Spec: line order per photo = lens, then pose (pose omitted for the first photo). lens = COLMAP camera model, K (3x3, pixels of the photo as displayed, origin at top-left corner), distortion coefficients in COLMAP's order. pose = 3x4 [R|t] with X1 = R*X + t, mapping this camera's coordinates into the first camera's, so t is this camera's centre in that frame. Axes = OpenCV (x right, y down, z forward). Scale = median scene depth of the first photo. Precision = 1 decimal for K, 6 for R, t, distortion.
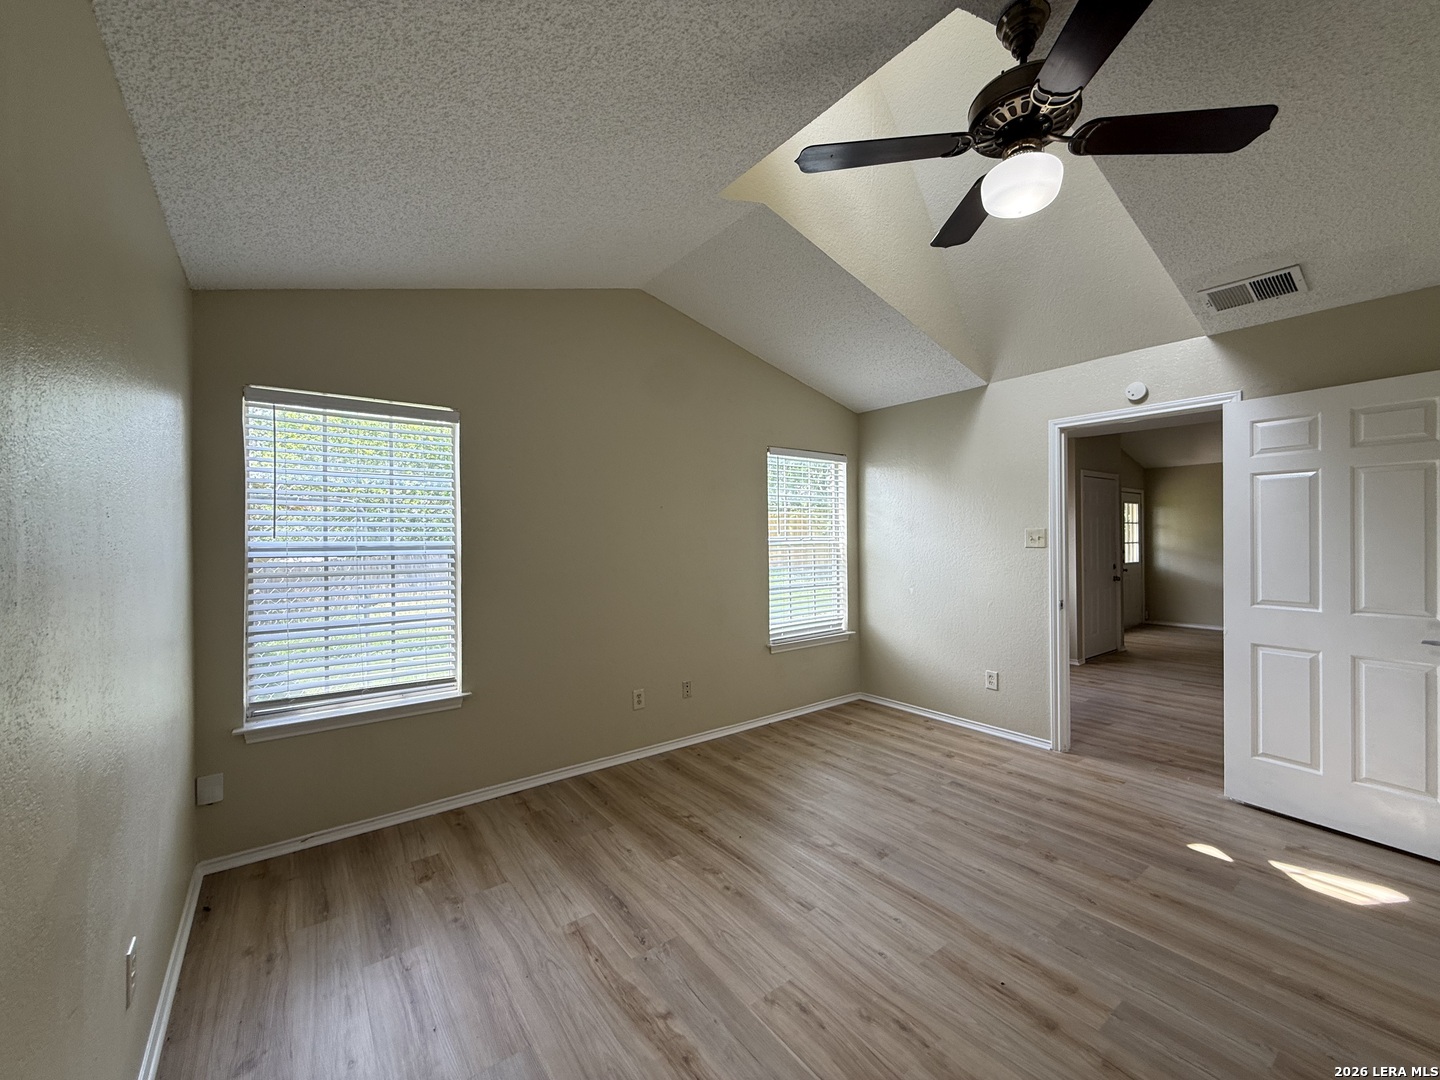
lens RADIAL K [[575.0, 0, 714.1], [0, 575.0, 539.3], [0, 0, 1]] dist [-0.000967, 0.000089]
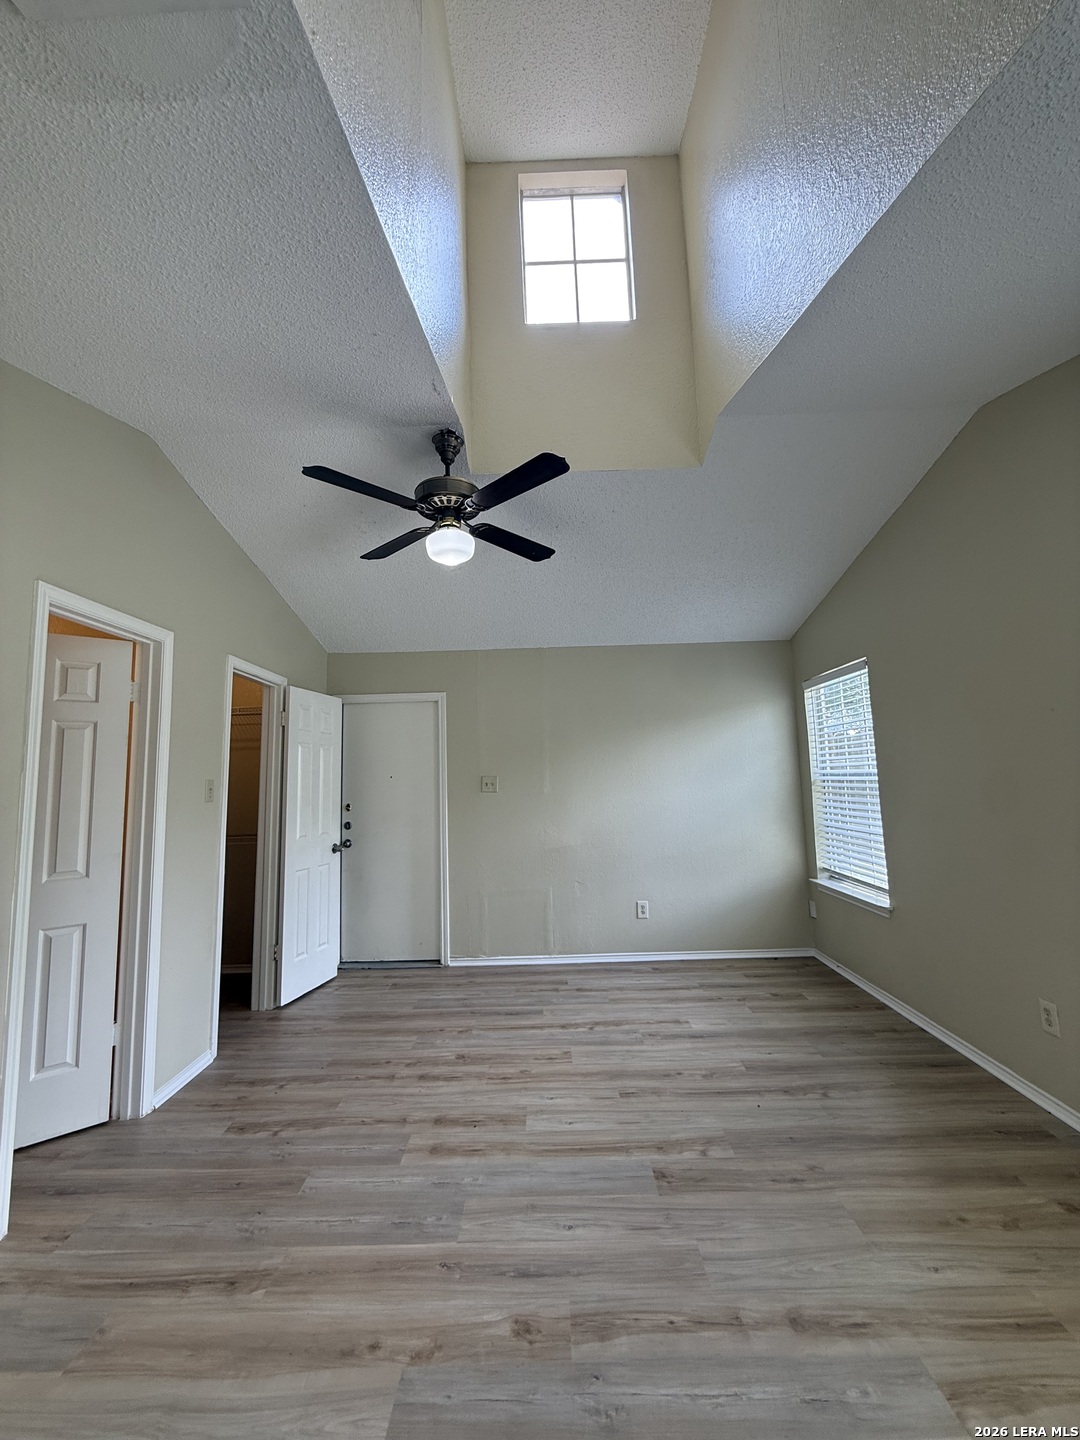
lens RADIAL K [[575.0, 0, 542.3], [0, 575.0, 714.5], [0, 0, 1]] dist [-0.000967, 0.000089]
pose [[-0.603598, -0.065614, -0.794584, 0.980032], [0.030121, 0.994020, -0.104964, -0.005911], [0.796719, -0.087289, -0.598012, 1.290723]]
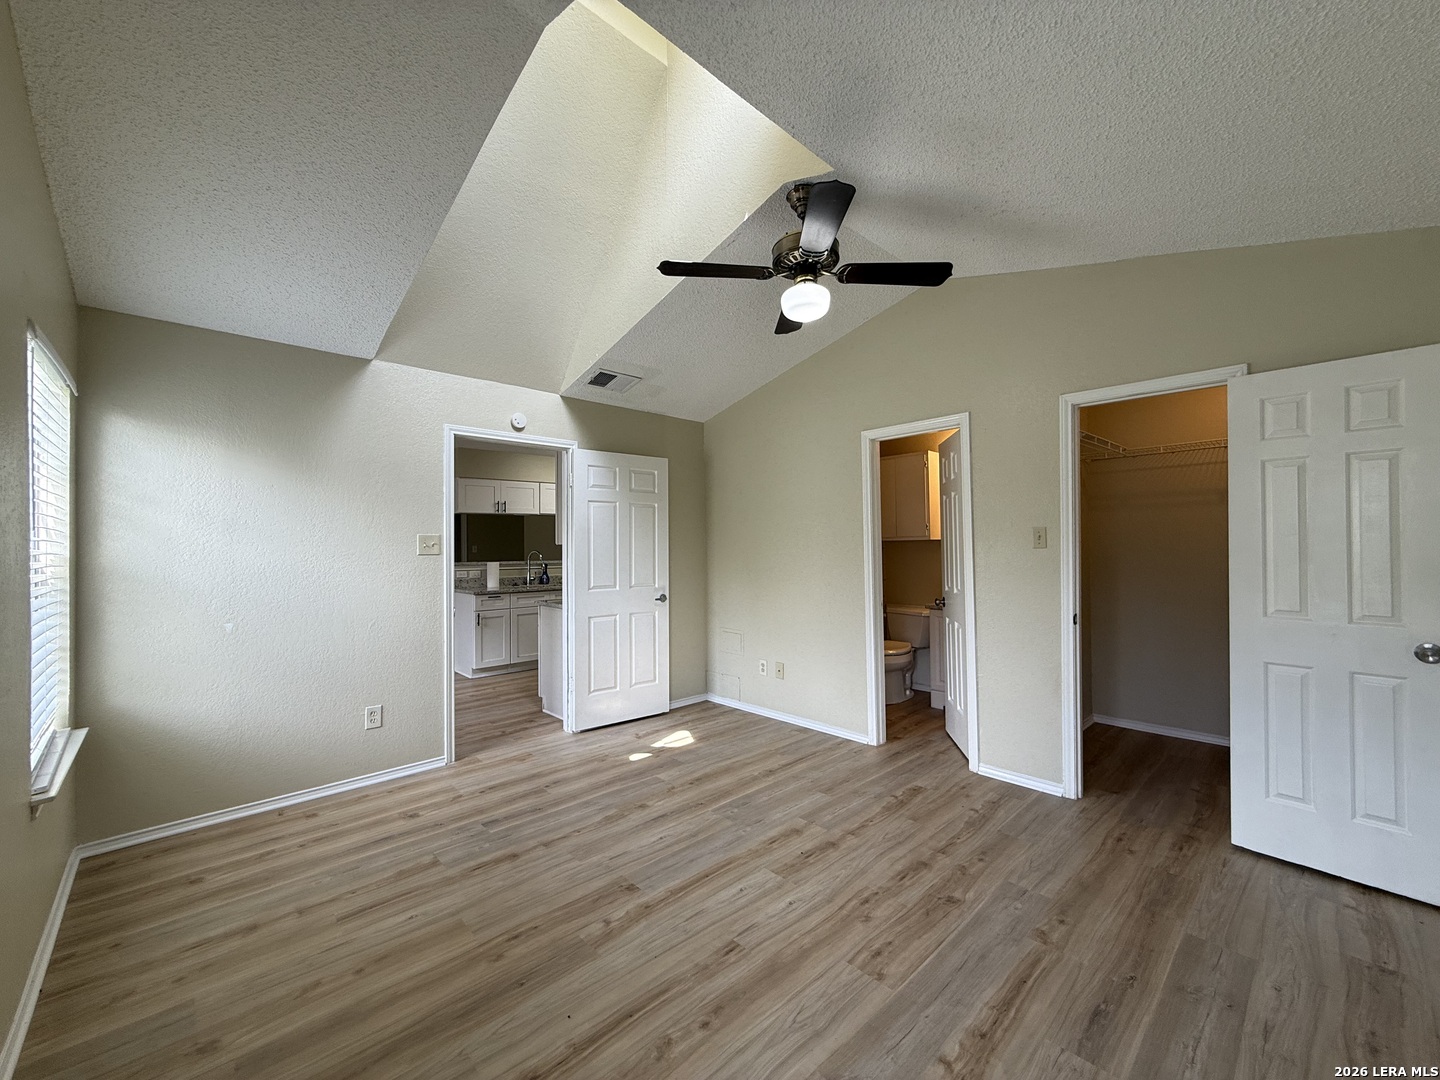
lens RADIAL K [[575.0, 0, 714.1], [0, 575.0, 539.3], [0, 0, 1]] dist [-0.000967, 0.000089]
pose [[-0.106594, 0.022710, 0.994043, -0.580451], [0.014753, 0.999665, -0.021256, 0.021939], [-0.994193, 0.012399, -0.106894, 0.884573]]
